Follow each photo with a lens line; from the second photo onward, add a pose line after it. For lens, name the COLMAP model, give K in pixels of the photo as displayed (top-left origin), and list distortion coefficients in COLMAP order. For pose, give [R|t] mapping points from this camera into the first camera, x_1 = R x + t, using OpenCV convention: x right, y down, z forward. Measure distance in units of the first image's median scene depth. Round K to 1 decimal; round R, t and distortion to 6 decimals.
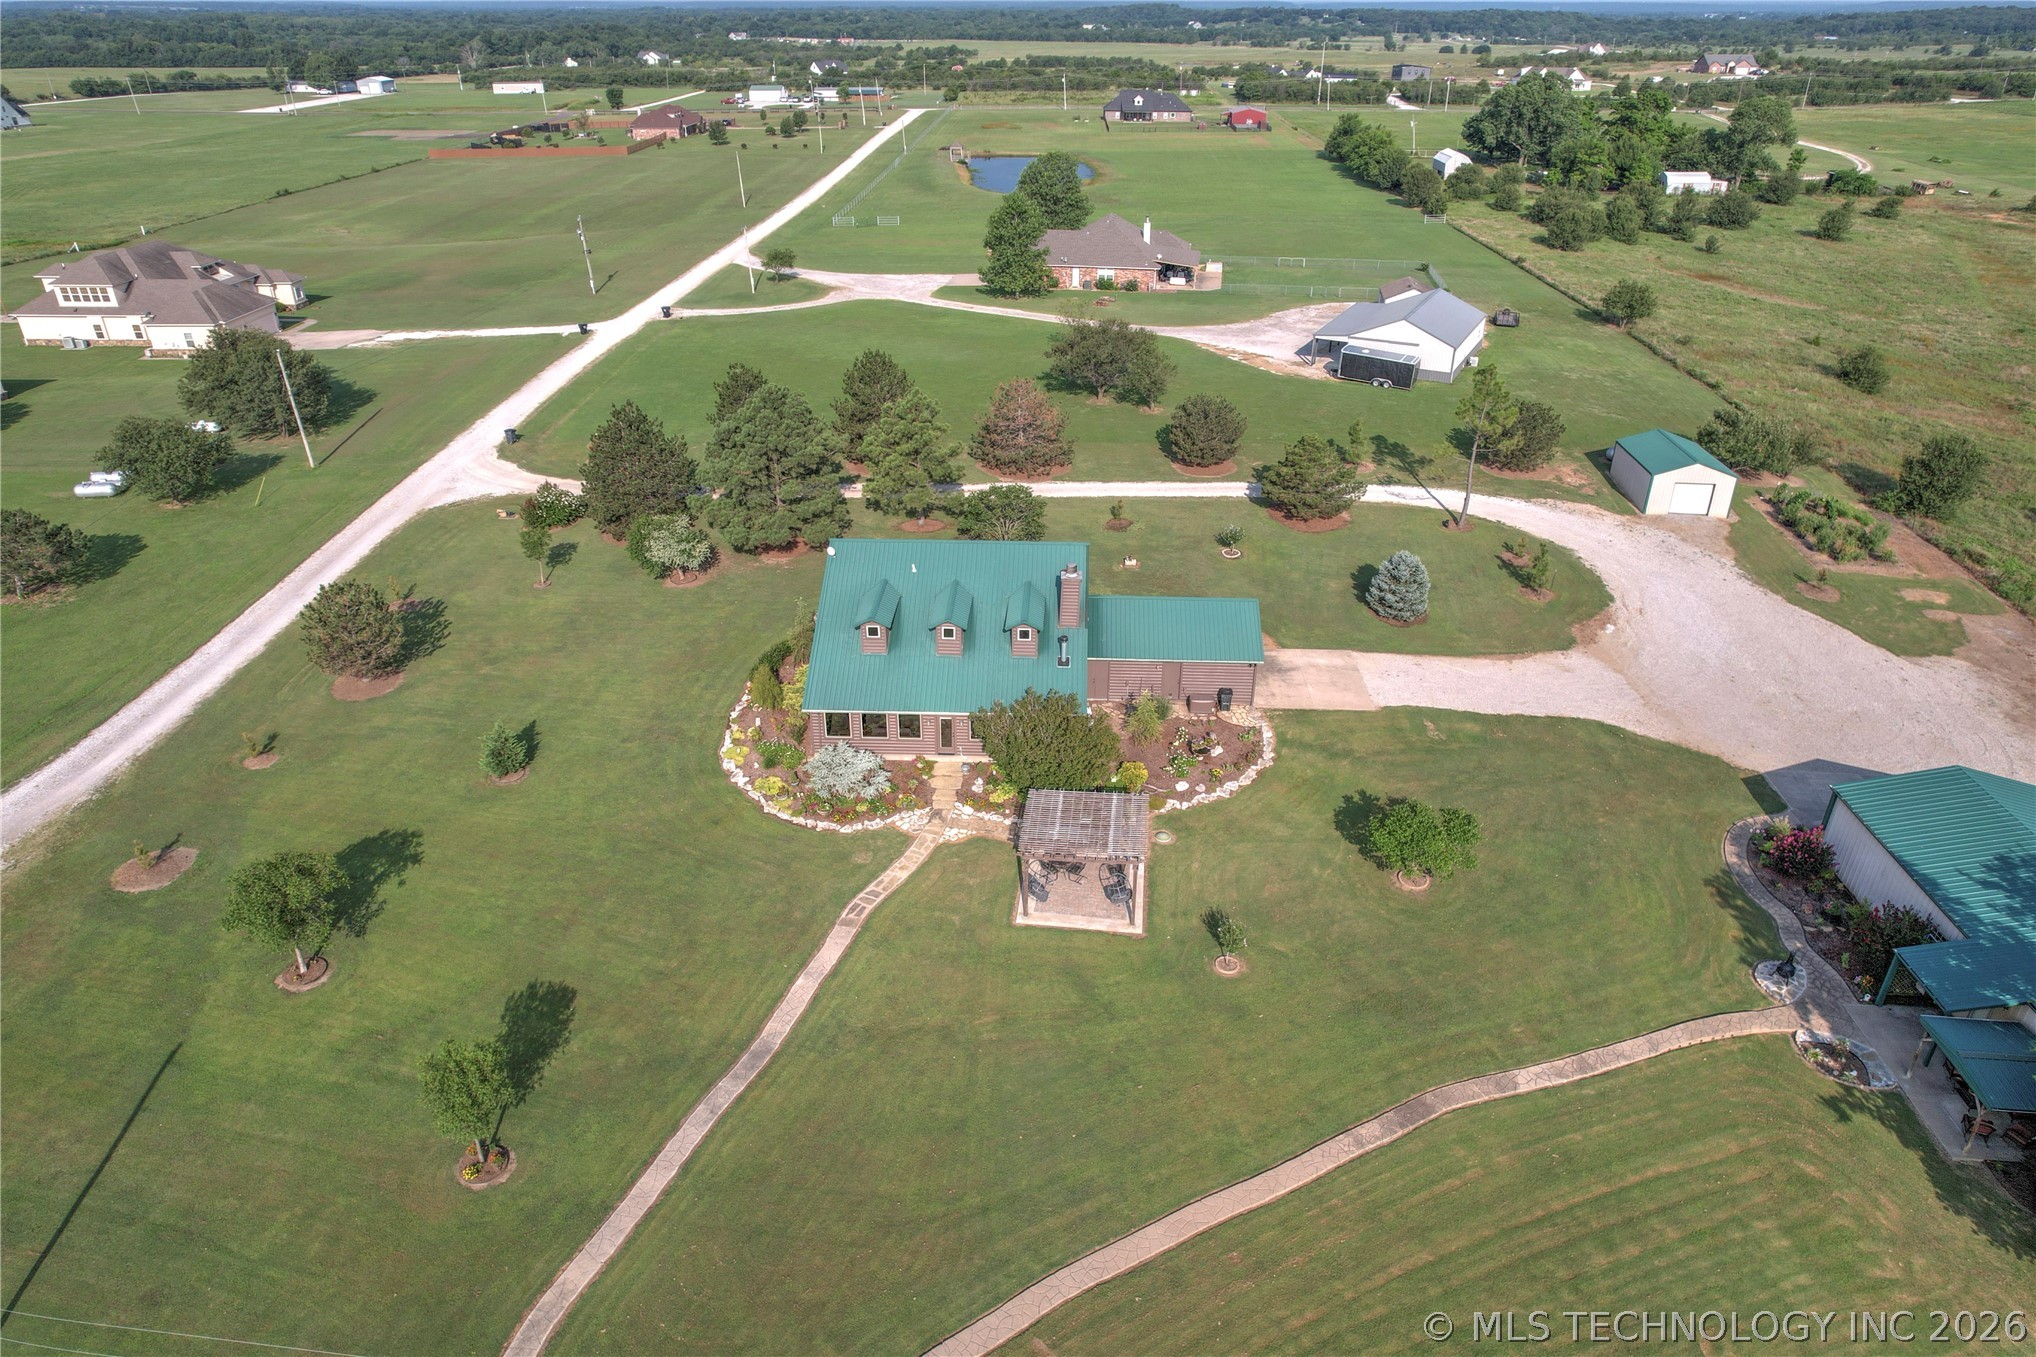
lens RADIAL K [[1304.0, 0, 1015.1], [0, 1304.0, 680.2], [0, 0, 1]] dist [-0.076014, 0.067121]
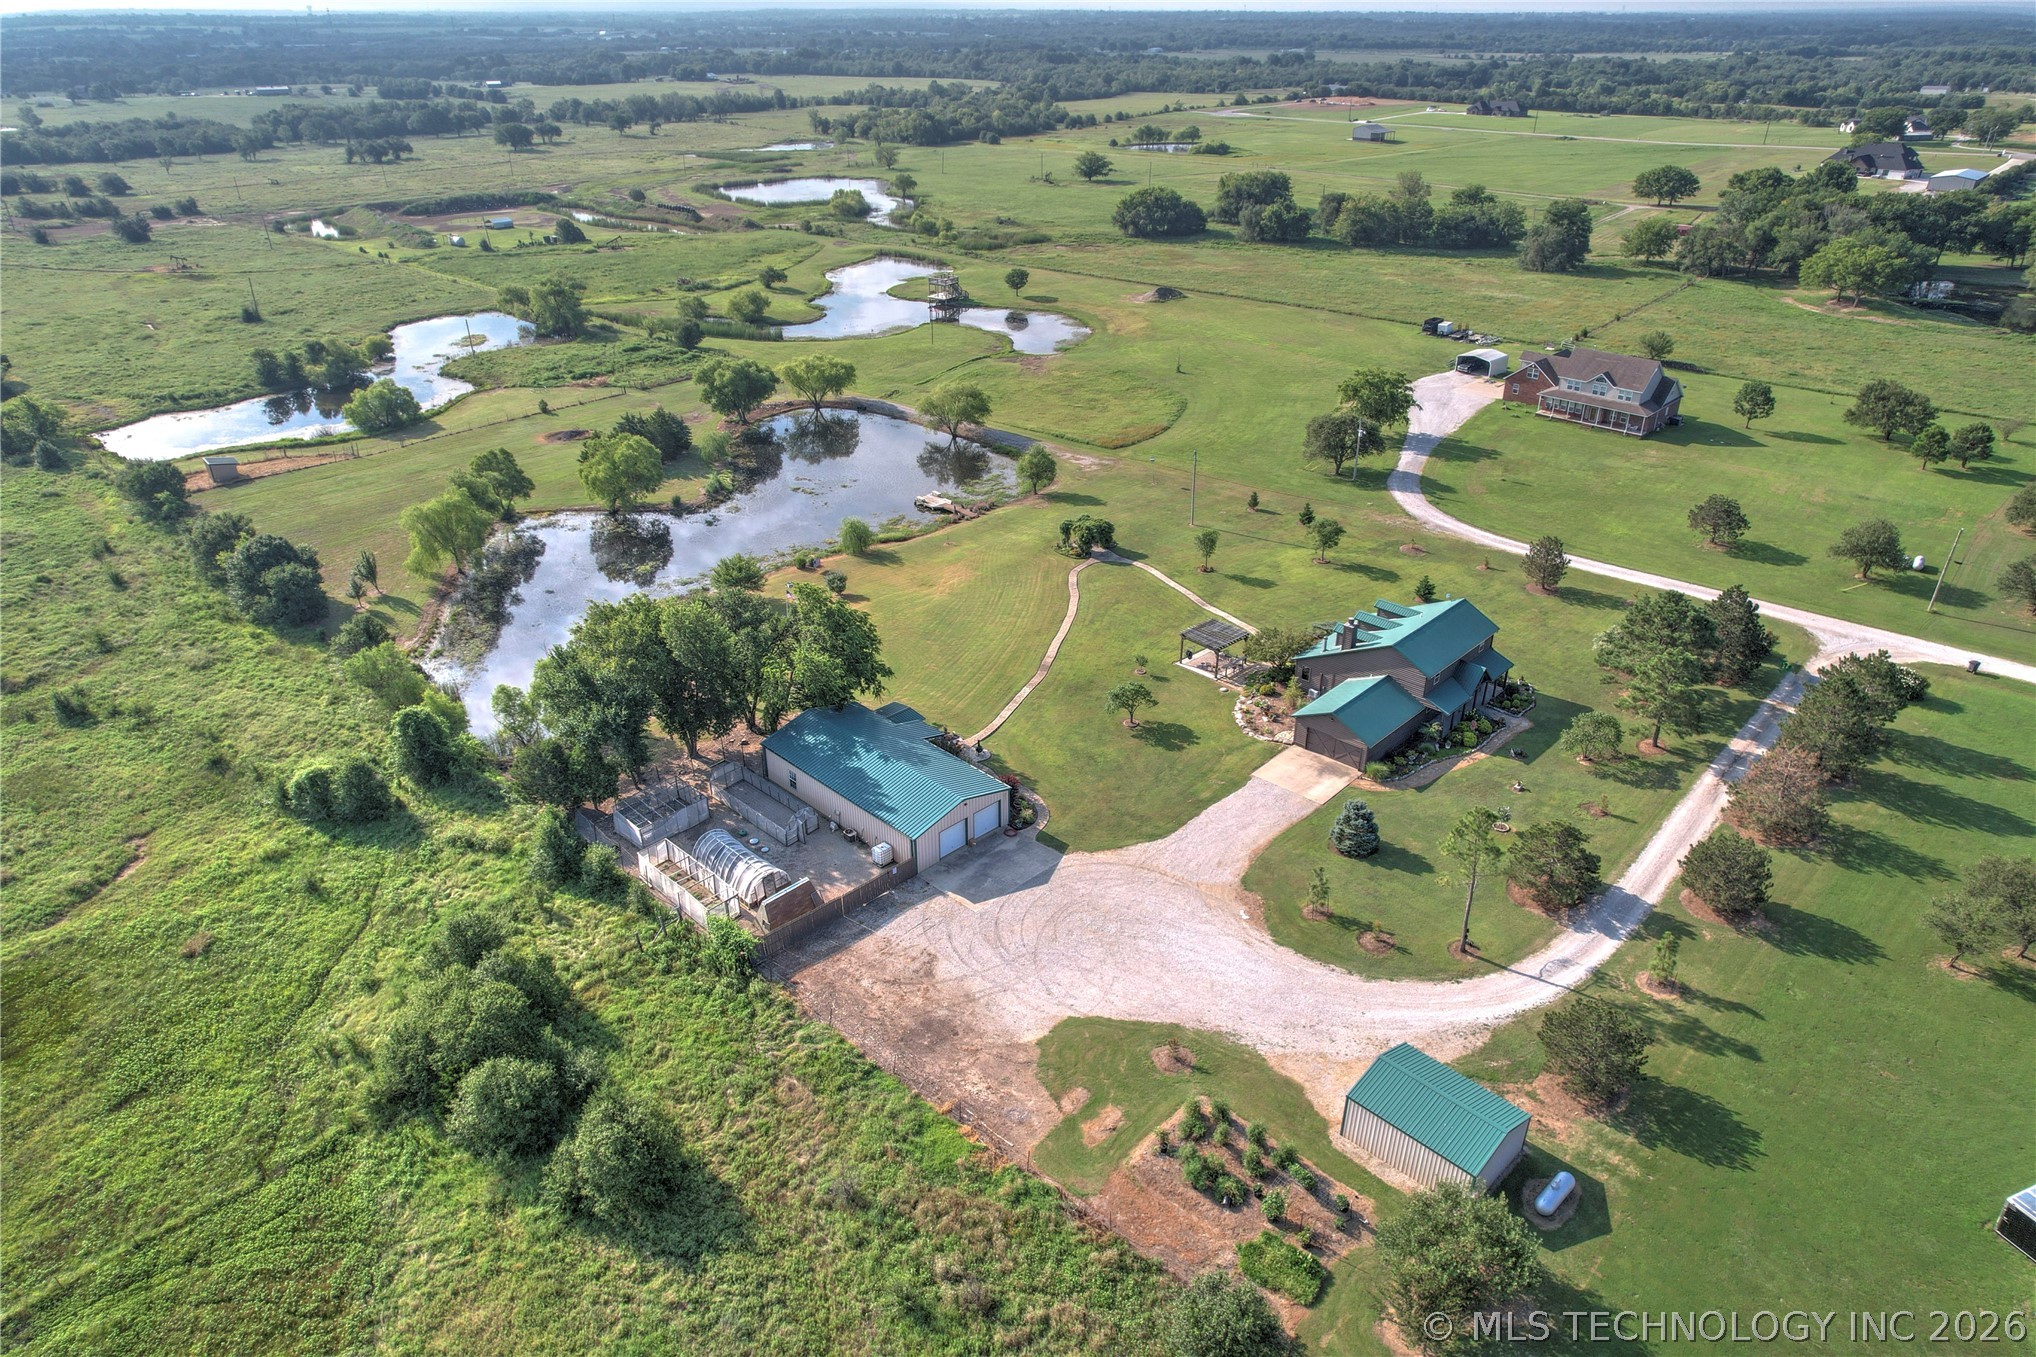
lens RADIAL K [[1304.0, 0, 1015.1], [0, 1304.0, 680.2], [0, 0, 1]] dist [-0.076014, 0.067121]
pose [[-0.659944, 0.349745, -0.664945, 1.218532], [-0.349793, 0.640240, 0.683913, -0.850774], [0.664920, 0.683938, -0.300184, 0.988553]]
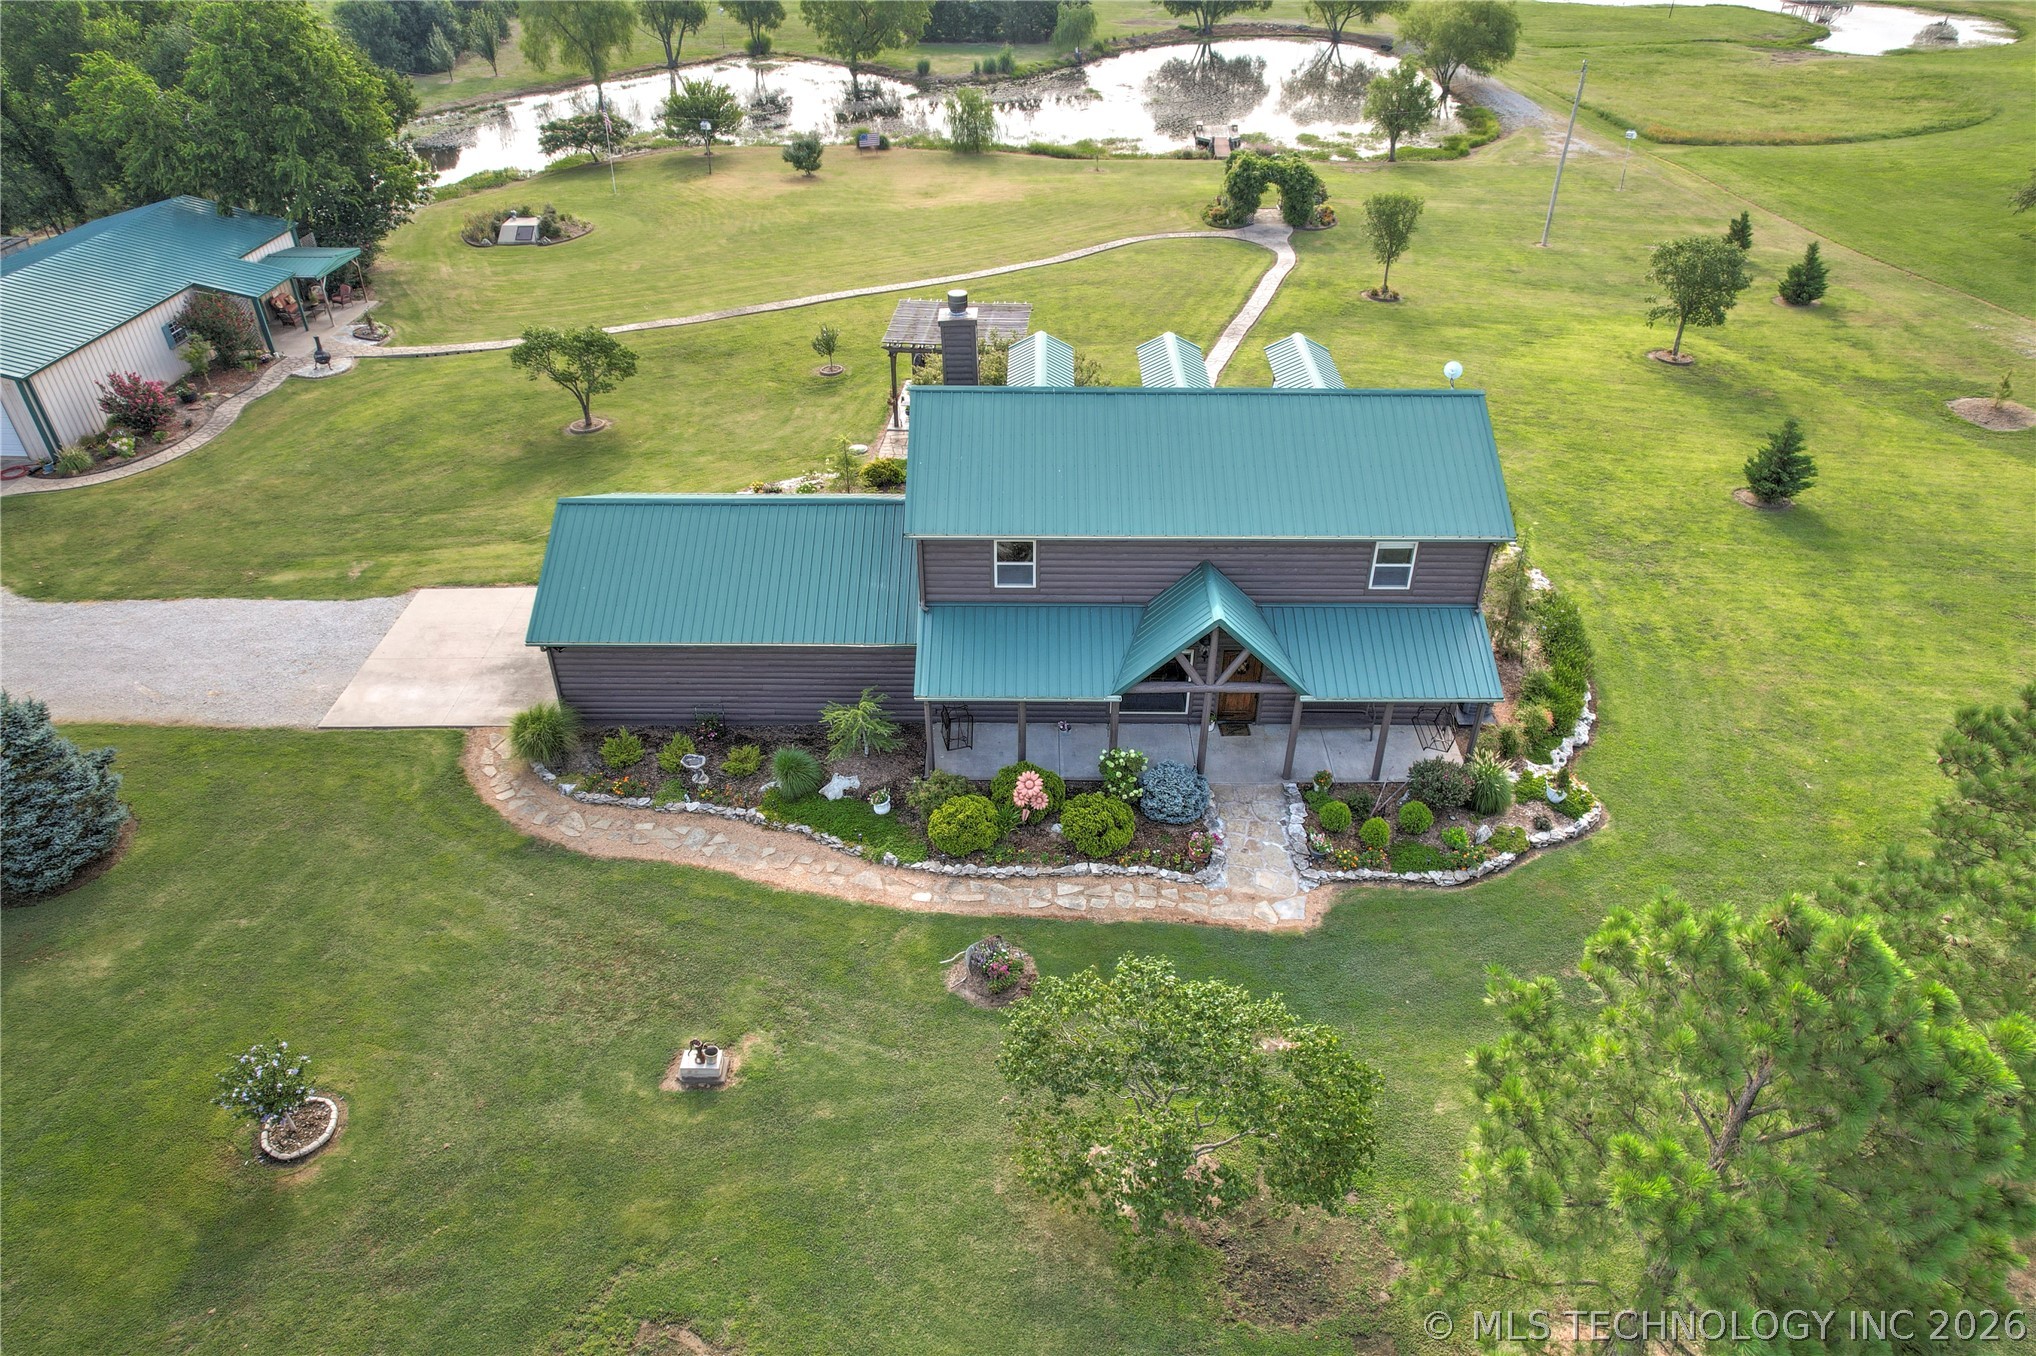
lens RADIAL K [[1304.0, 0, 1015.1], [0, 1304.0, 679.7], [0, 0, 1]] dist [-0.076014, 0.067121]
pose [[-0.999542, 0.016867, -0.025107, 0.027524], [-0.014631, 0.456882, 0.889407, -0.378565], [0.026473, 0.889367, -0.456427, 1.063559]]
